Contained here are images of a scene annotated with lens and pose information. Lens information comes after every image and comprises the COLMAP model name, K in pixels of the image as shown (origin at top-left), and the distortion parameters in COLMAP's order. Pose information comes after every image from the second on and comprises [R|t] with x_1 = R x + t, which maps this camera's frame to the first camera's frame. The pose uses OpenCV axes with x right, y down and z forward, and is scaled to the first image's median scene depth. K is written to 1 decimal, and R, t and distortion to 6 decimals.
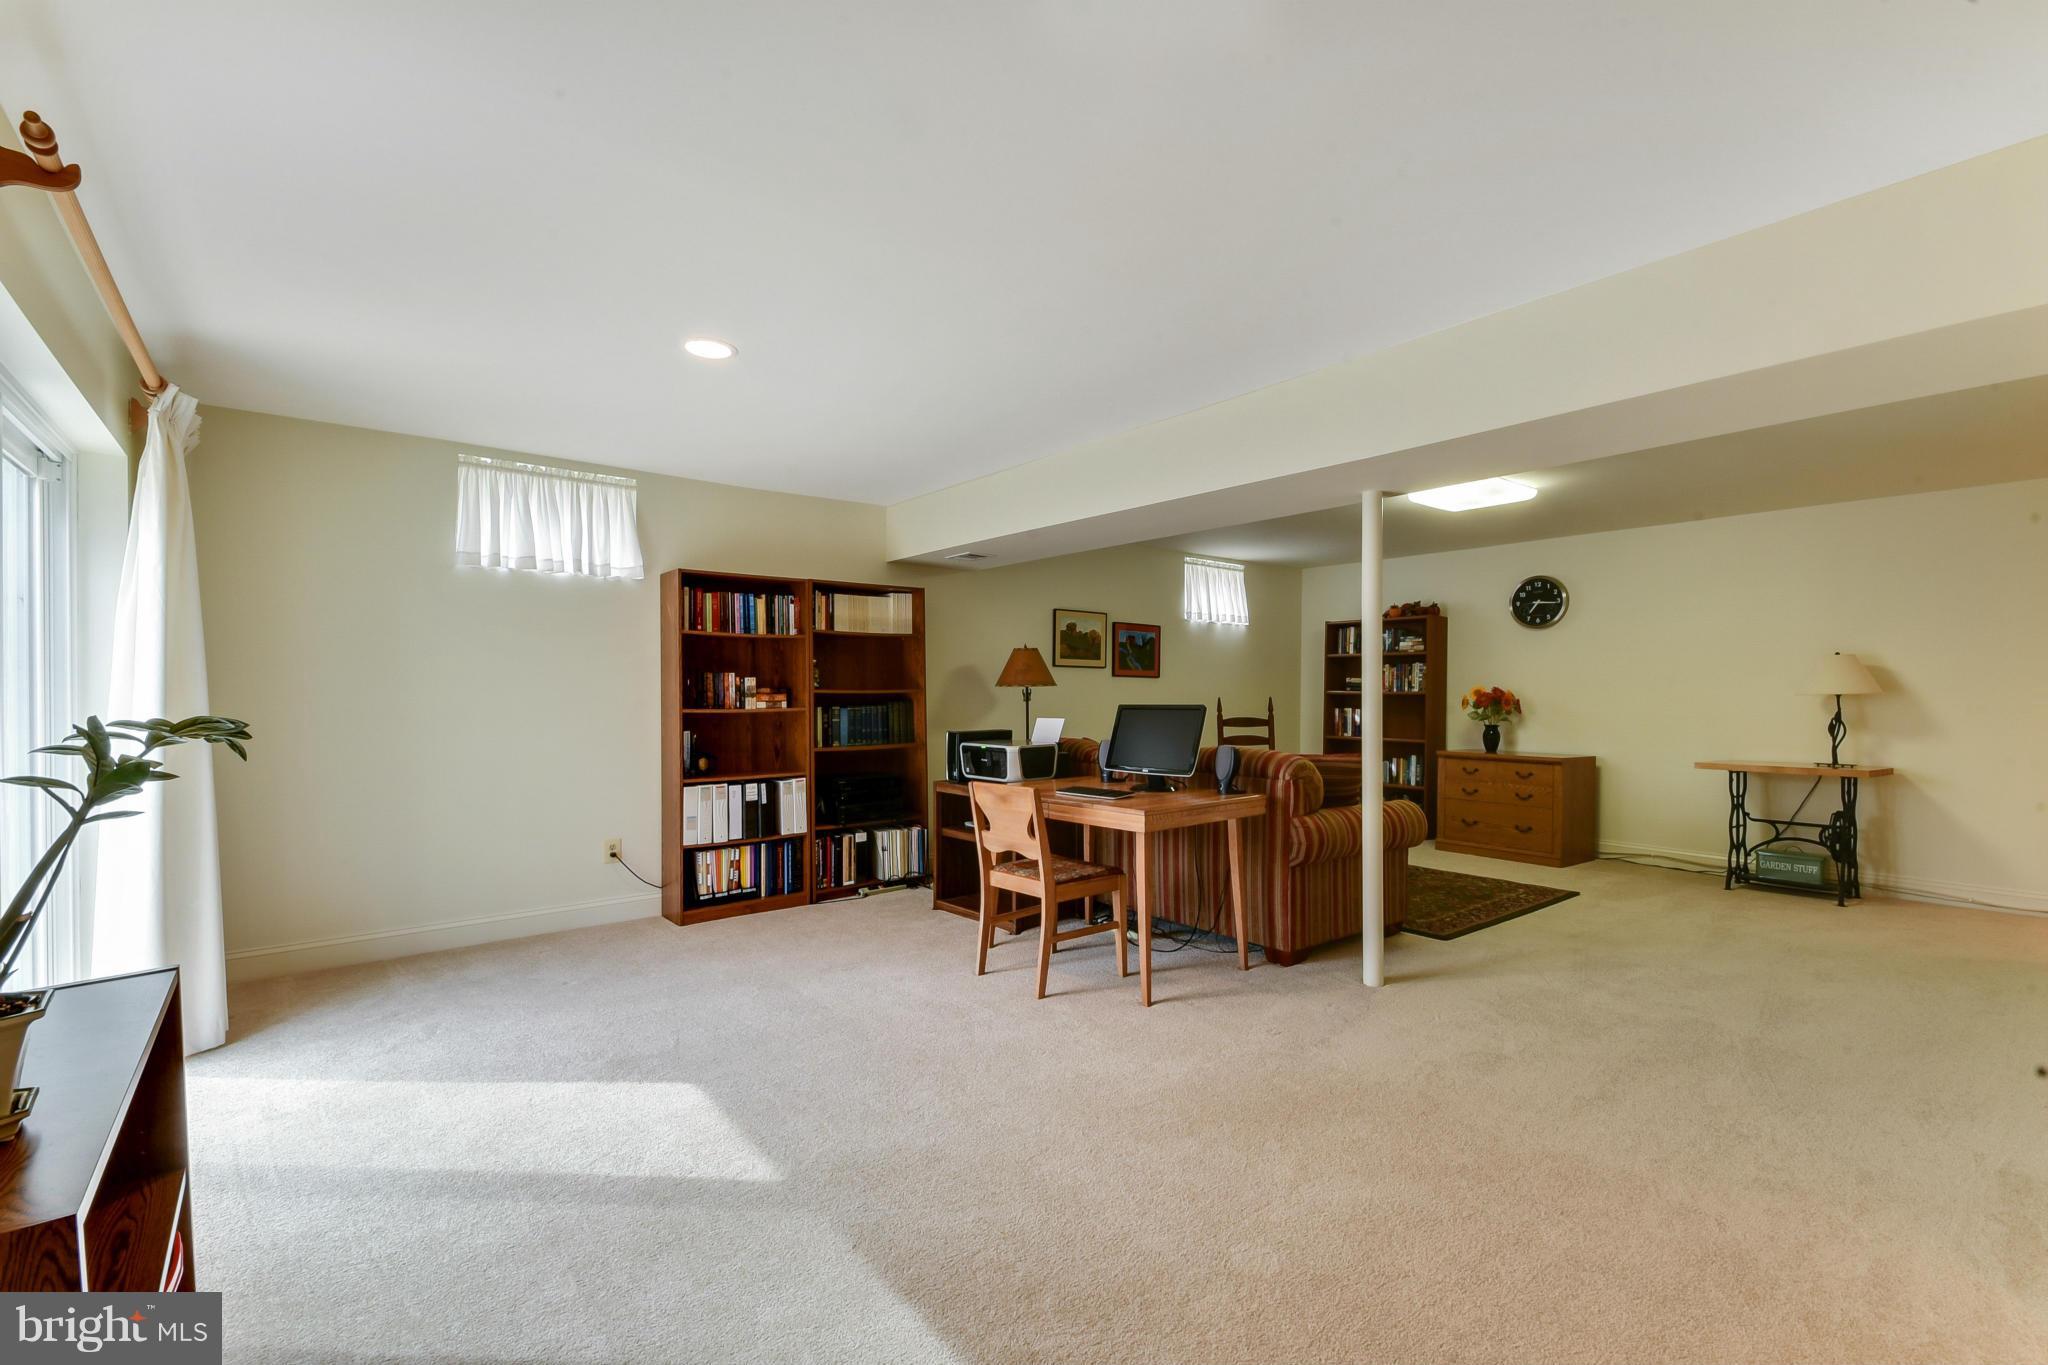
lens RADIAL K [[892.0, 0, 1027.9], [0, 892.0, 688.3], [0, 0, 1]] dist [0.002417, 0.000298]
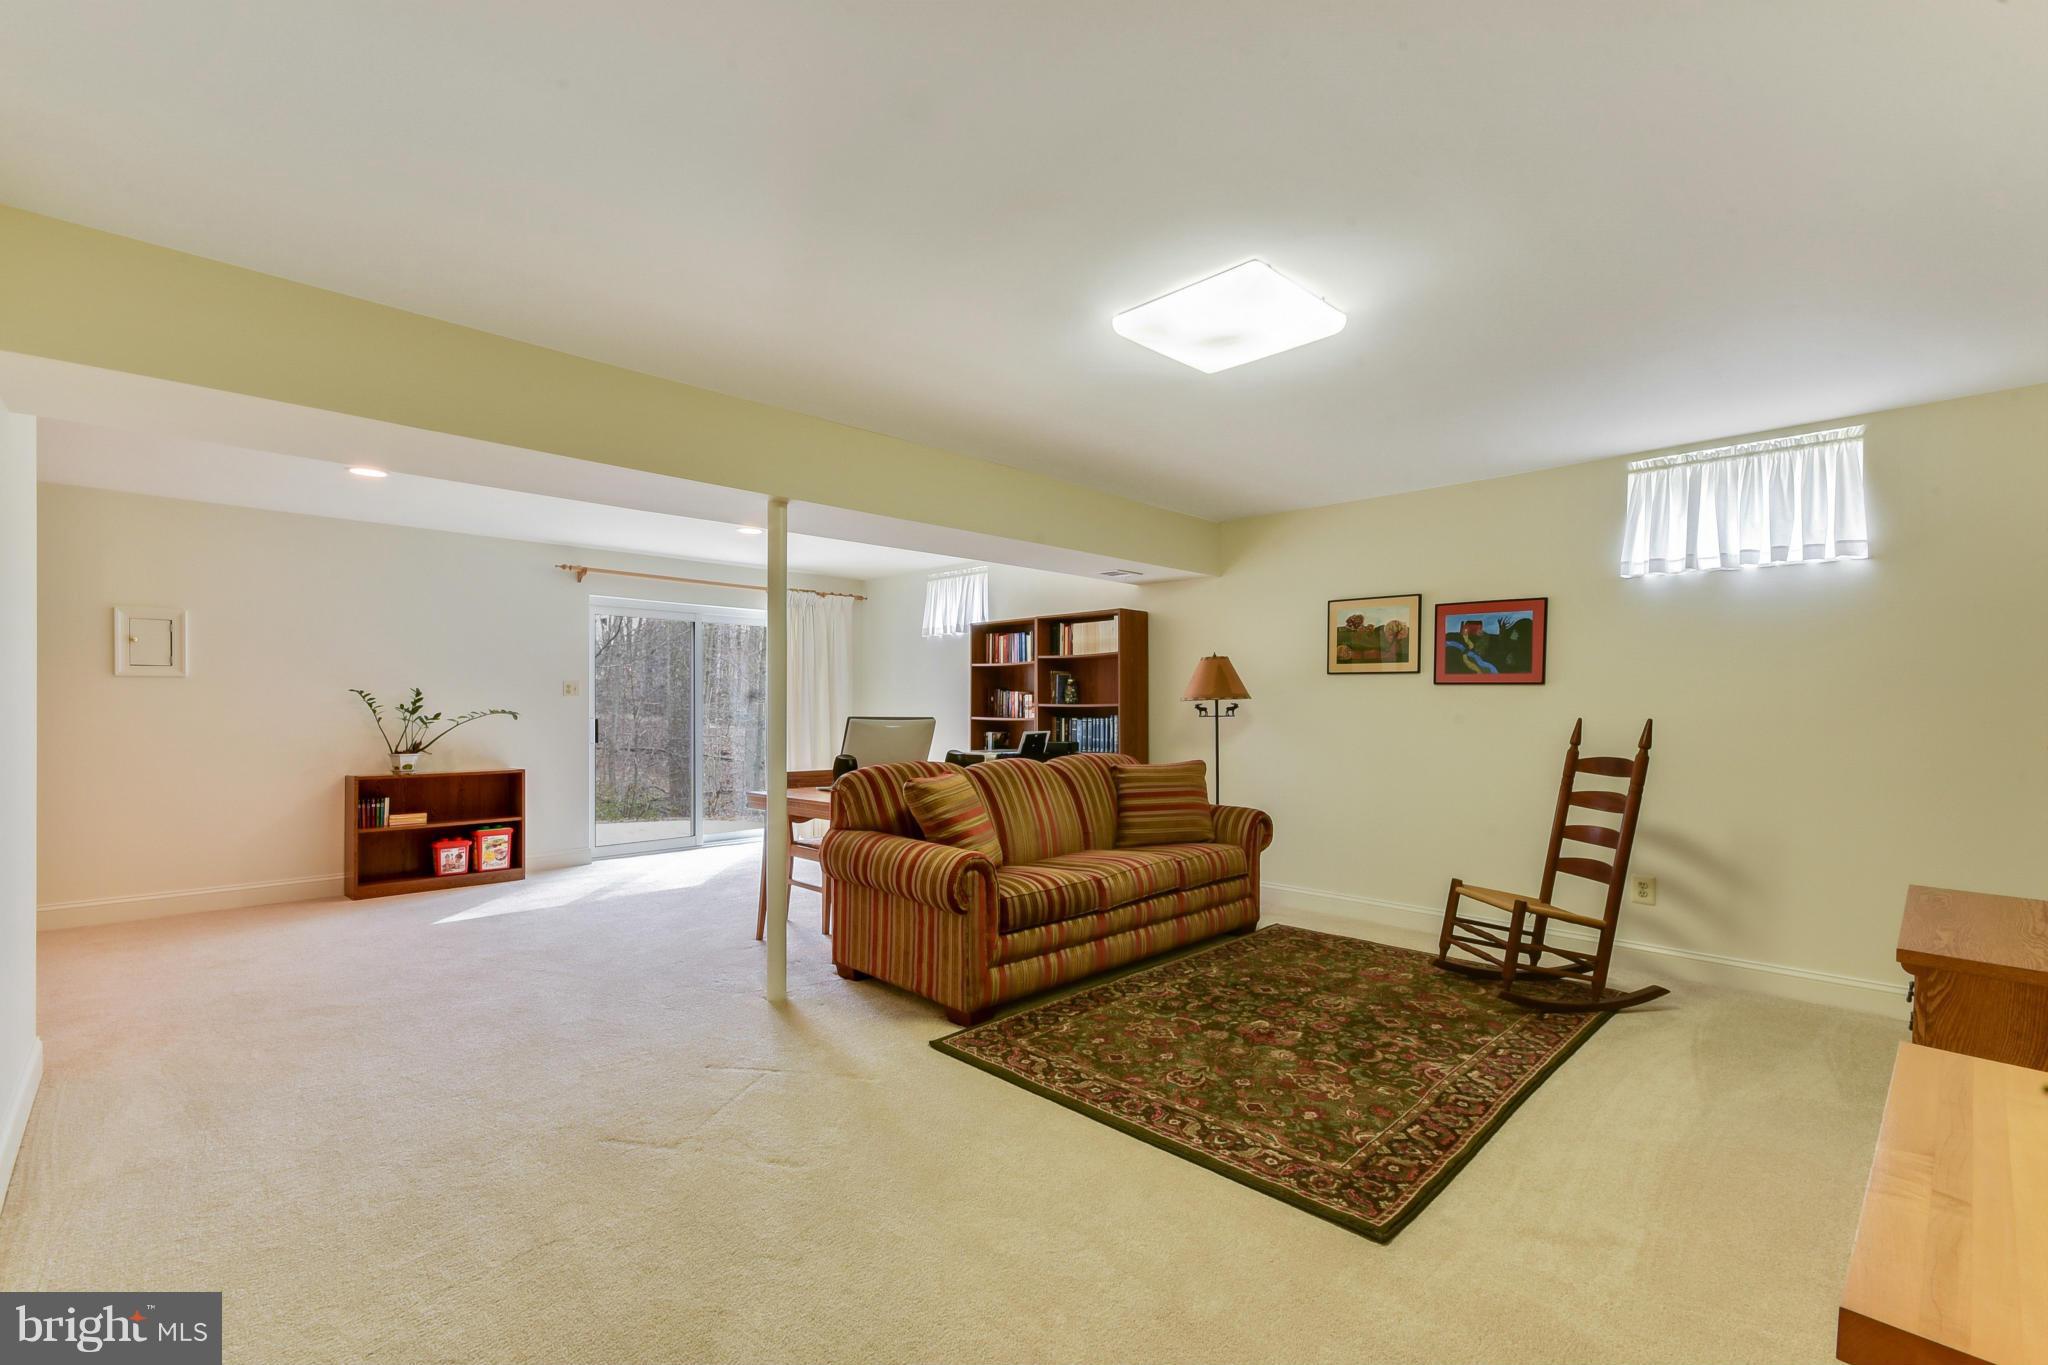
lens RADIAL K [[892.0, 0, 1017.5], [0, 892.0, 700.2], [0, 0, 1]] dist [0.002417, 0.000298]
pose [[0.096178, -0.002559, -0.995361, 0.958835], [0.003461, 0.999992, -0.002236, -0.001098], [0.995358, -0.003230, 0.096186, 0.797749]]
